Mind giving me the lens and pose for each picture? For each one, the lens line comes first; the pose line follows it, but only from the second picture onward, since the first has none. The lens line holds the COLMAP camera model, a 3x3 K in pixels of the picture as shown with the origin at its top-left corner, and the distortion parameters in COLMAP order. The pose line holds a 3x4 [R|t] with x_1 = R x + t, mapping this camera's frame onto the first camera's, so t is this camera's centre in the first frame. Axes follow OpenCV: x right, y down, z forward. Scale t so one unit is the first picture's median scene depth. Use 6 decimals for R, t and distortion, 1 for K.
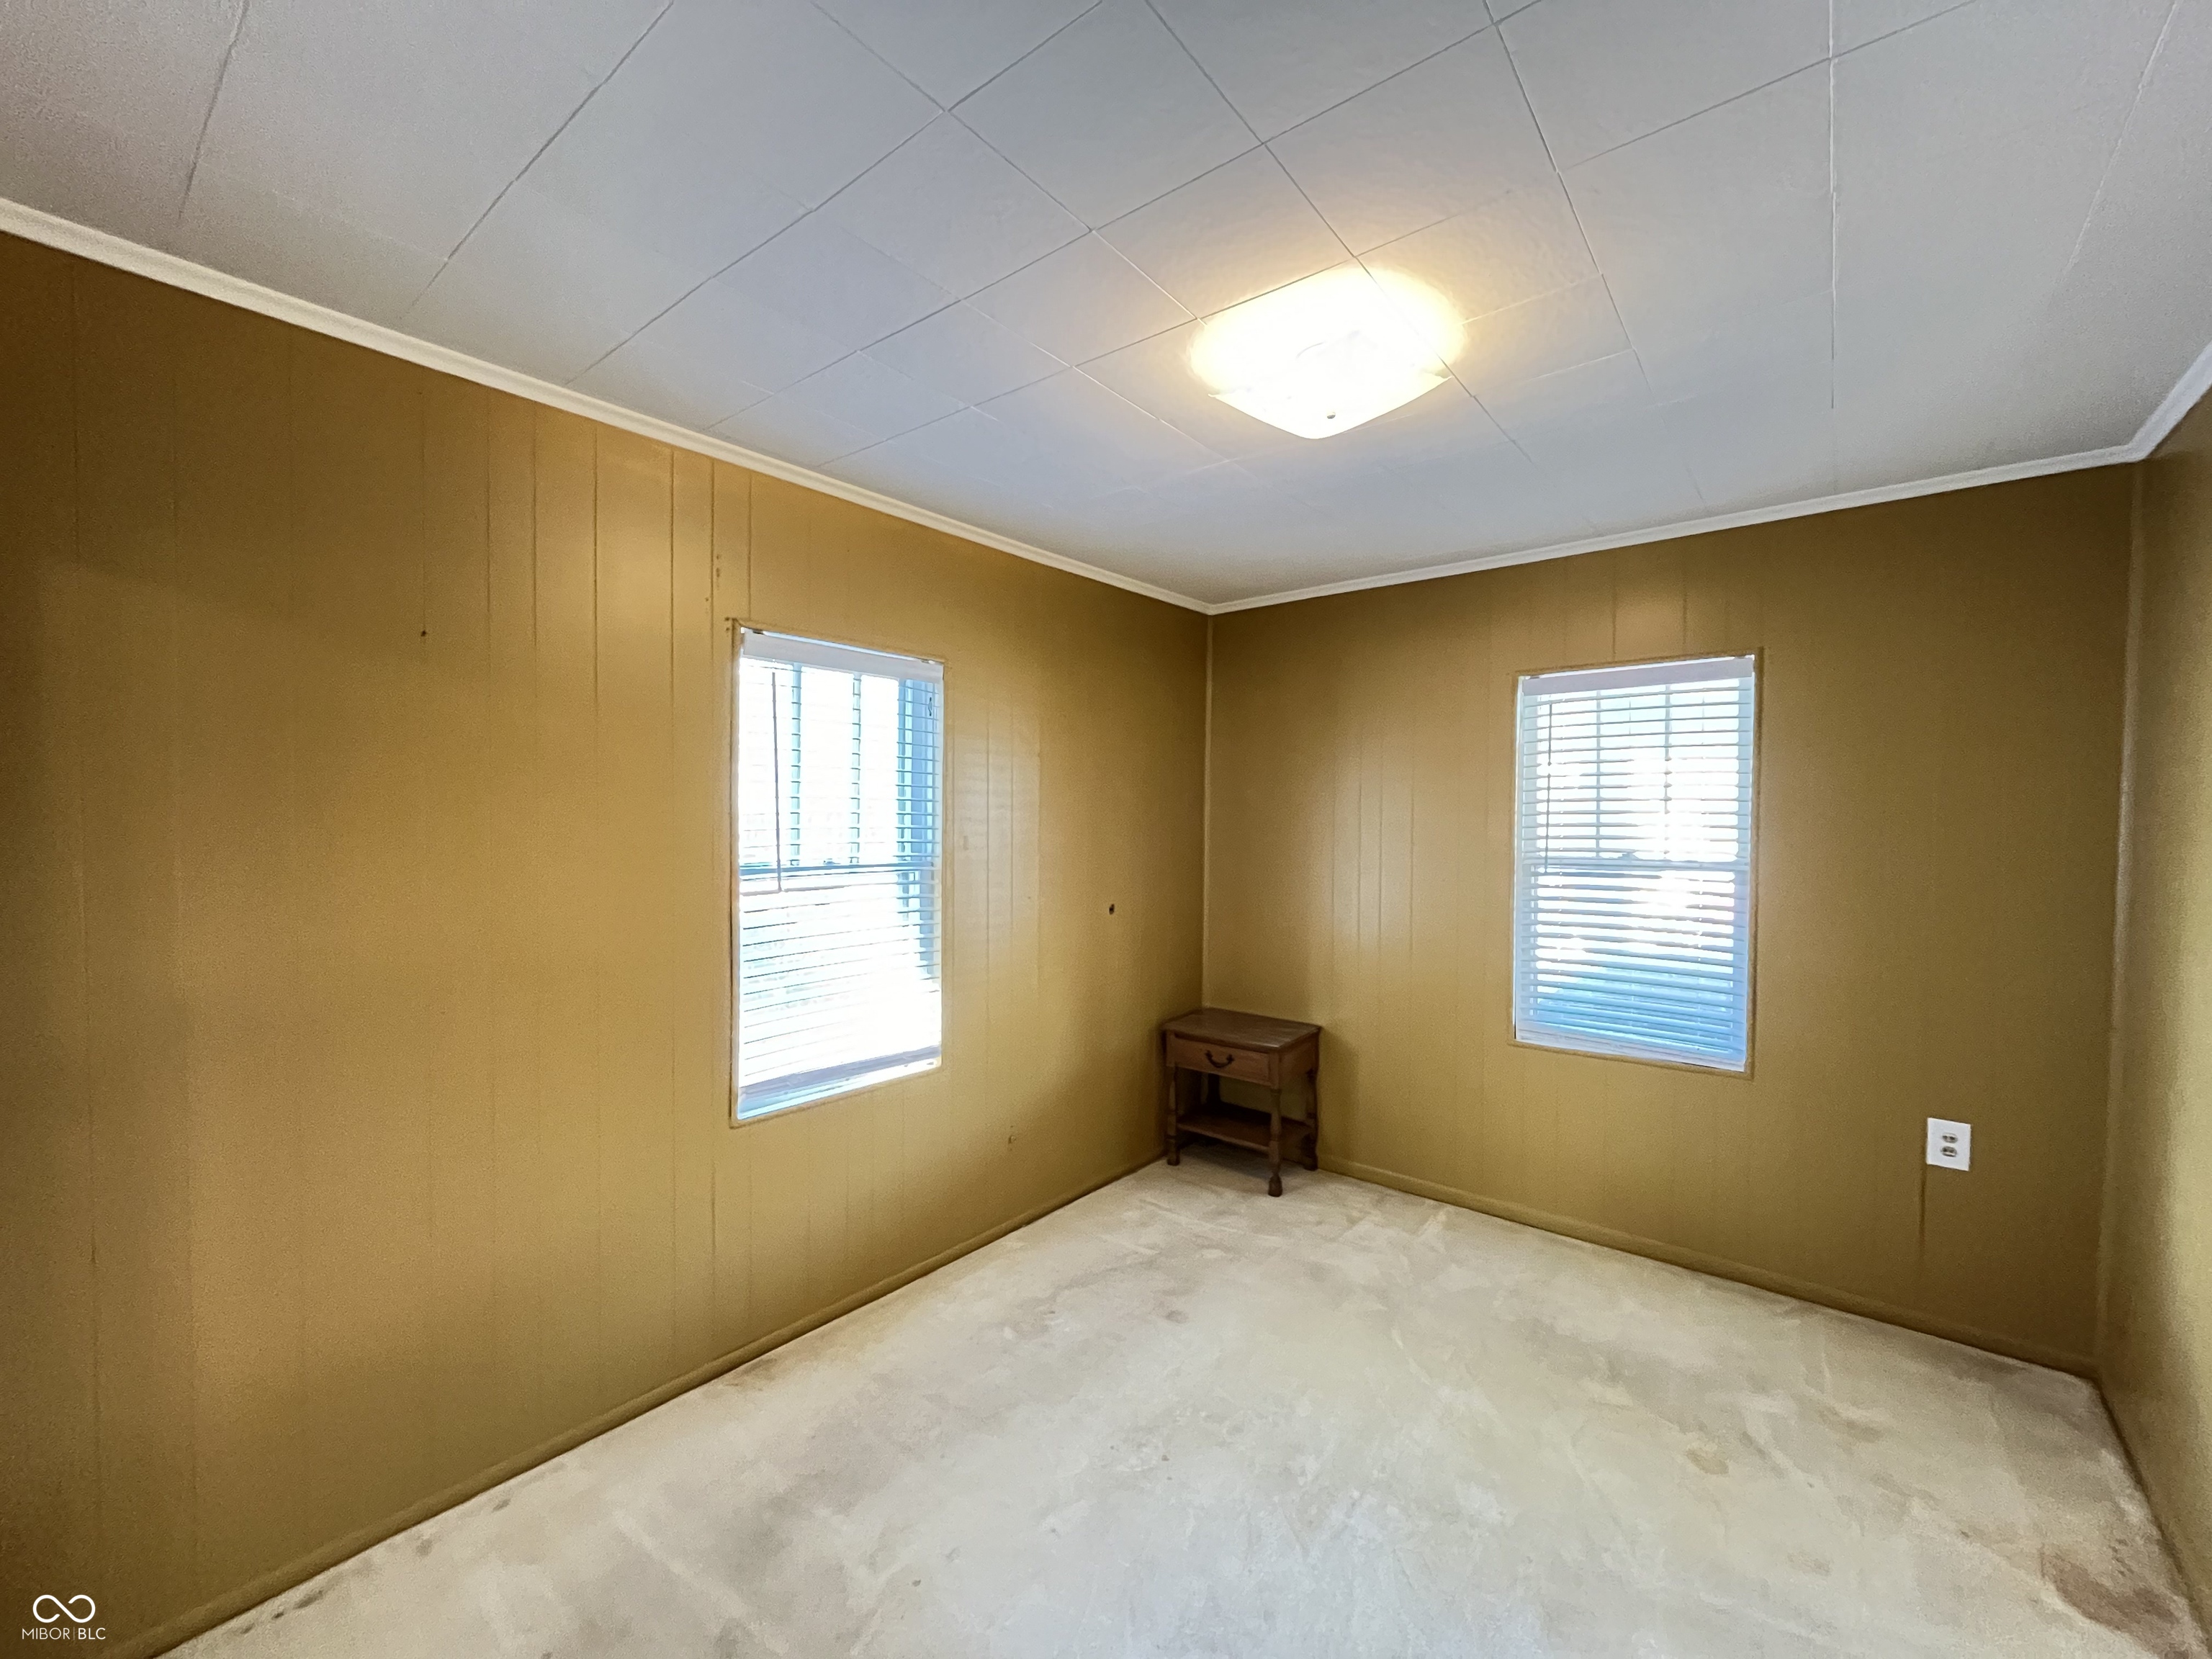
lens RADIAL K [[899.8, 0, 1104.1], [0, 899.8, 838.5], [0, 0, 1]] dist [-0.000807, -0.000052]
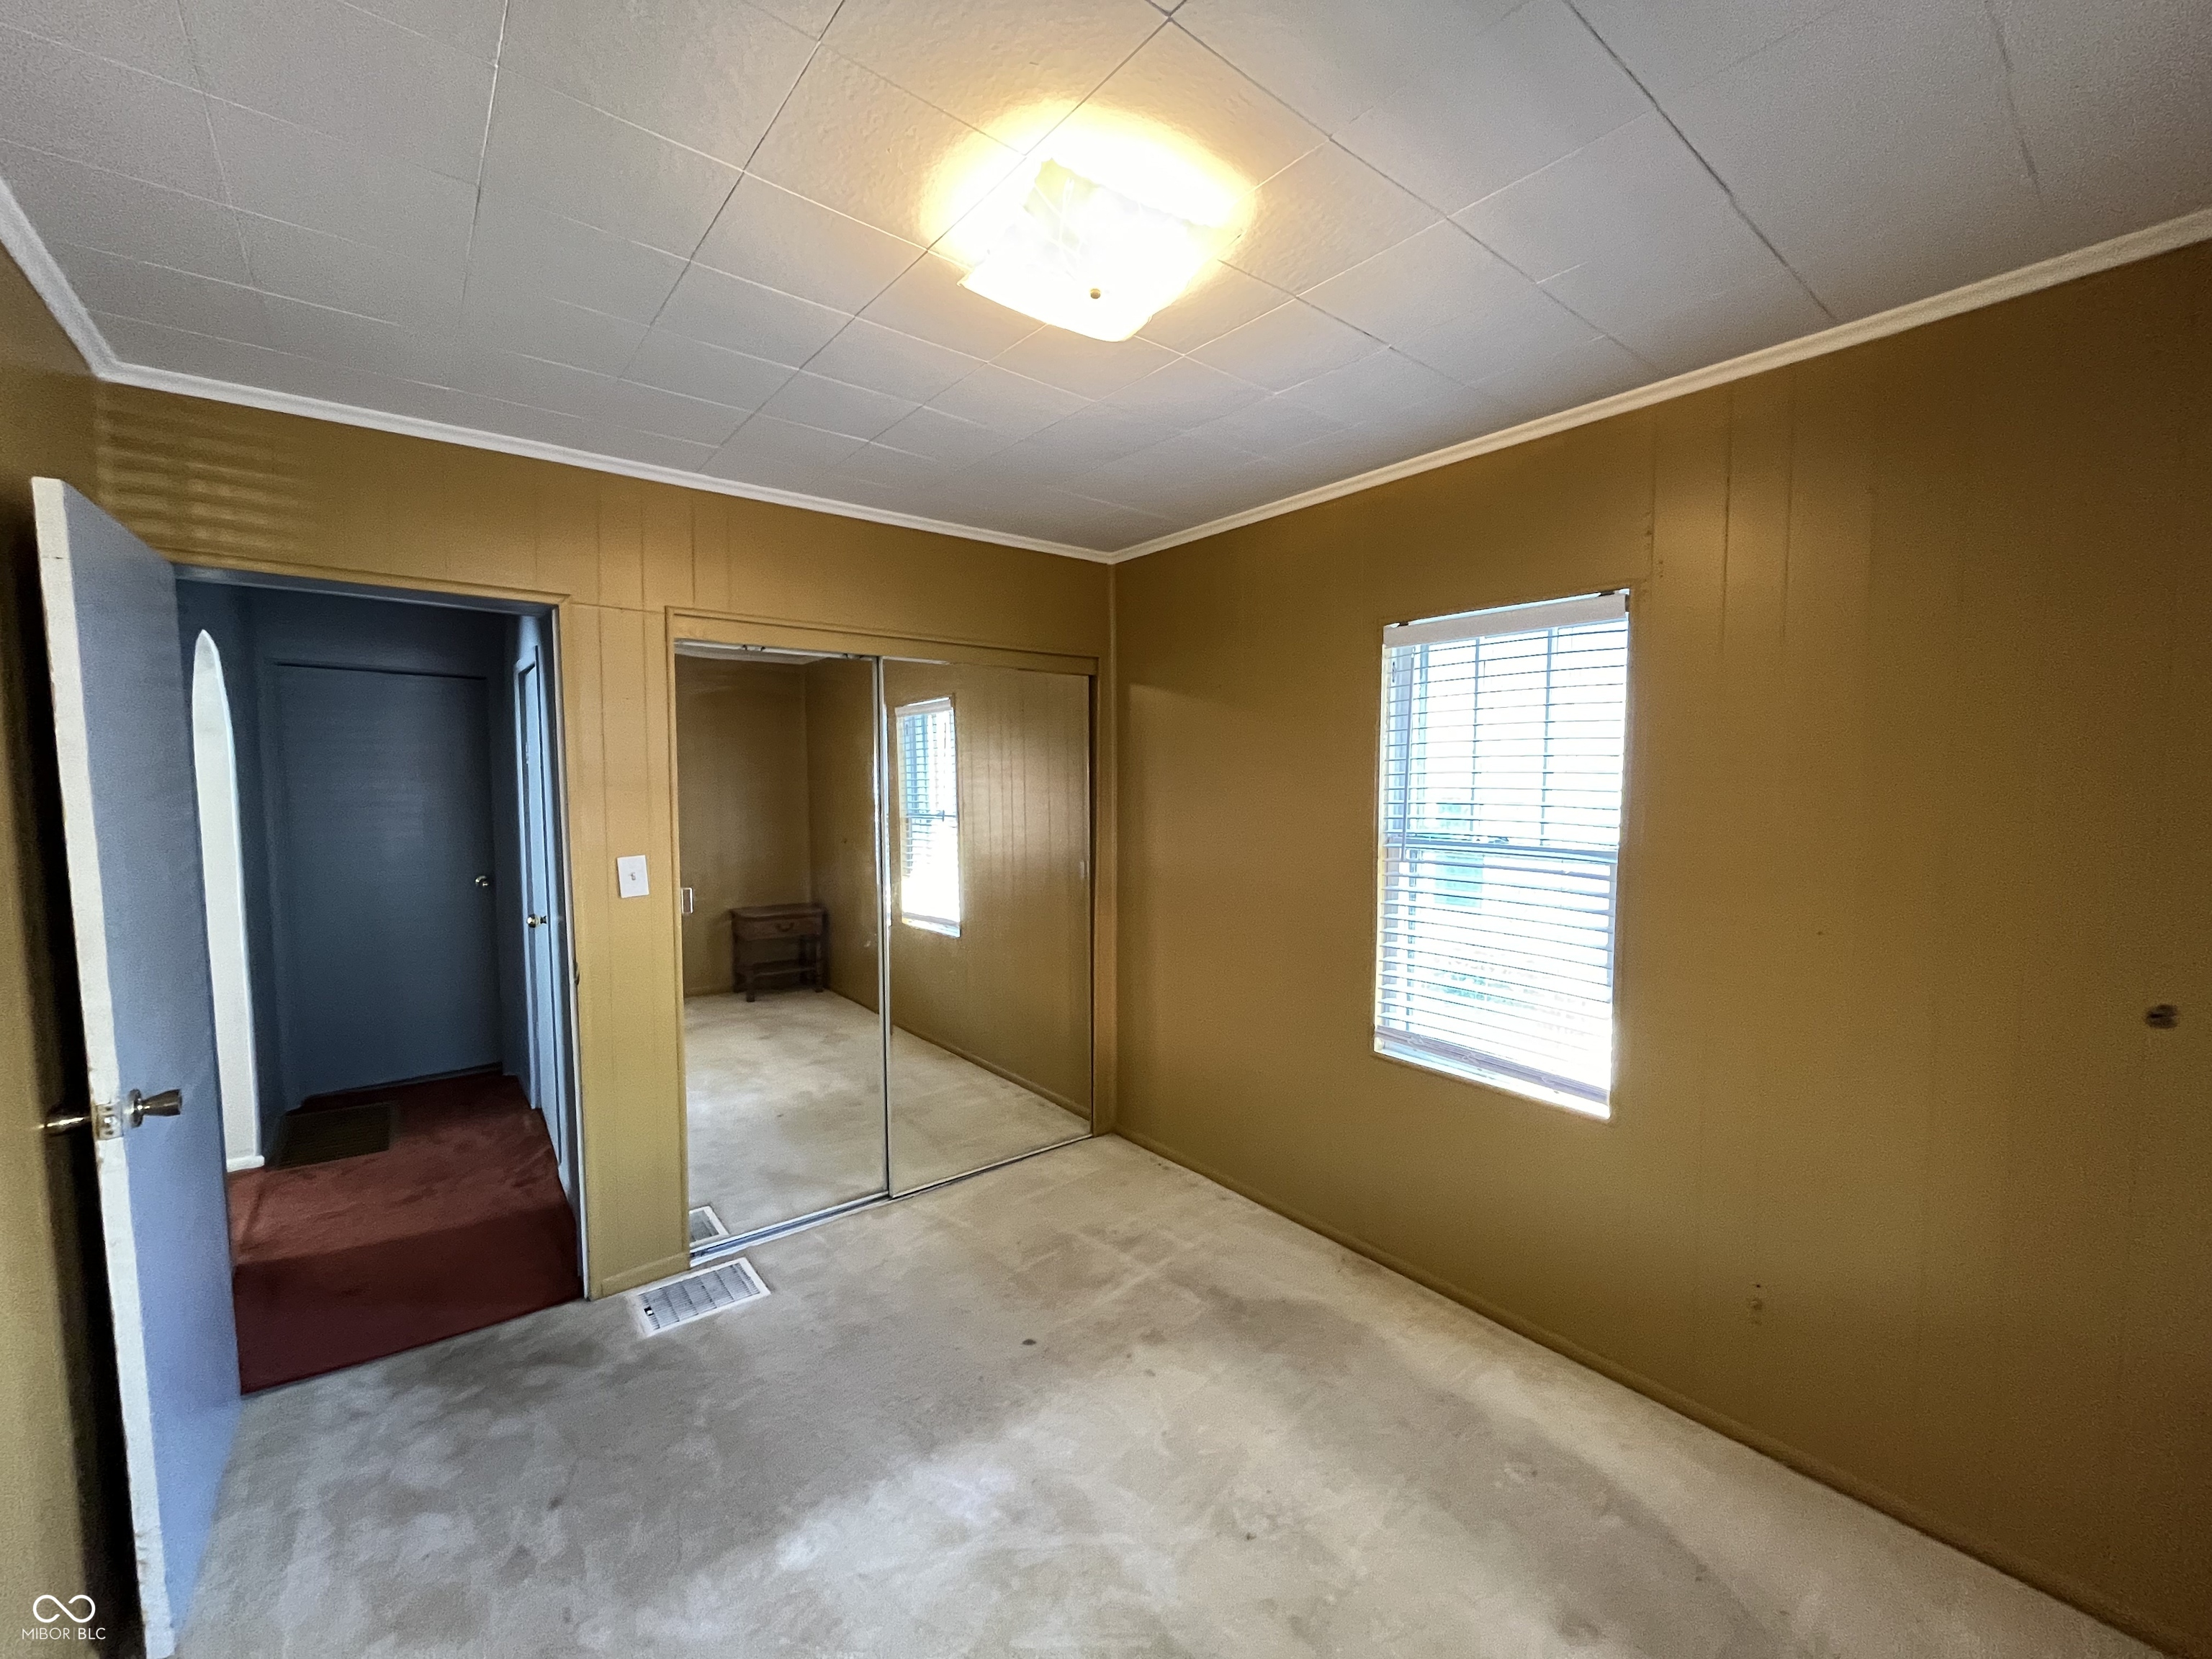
lens RADIAL K [[899.8, 0, 1104.1], [0, 899.8, 838.5], [0, 0, 1]] dist [-0.000807, -0.000052]
pose [[-0.207503, 0.055732, -0.976646, 0.748235], [-0.033274, 0.997396, 0.063986, -0.024154], [0.977668, 0.045775, -0.205108, 0.838110]]
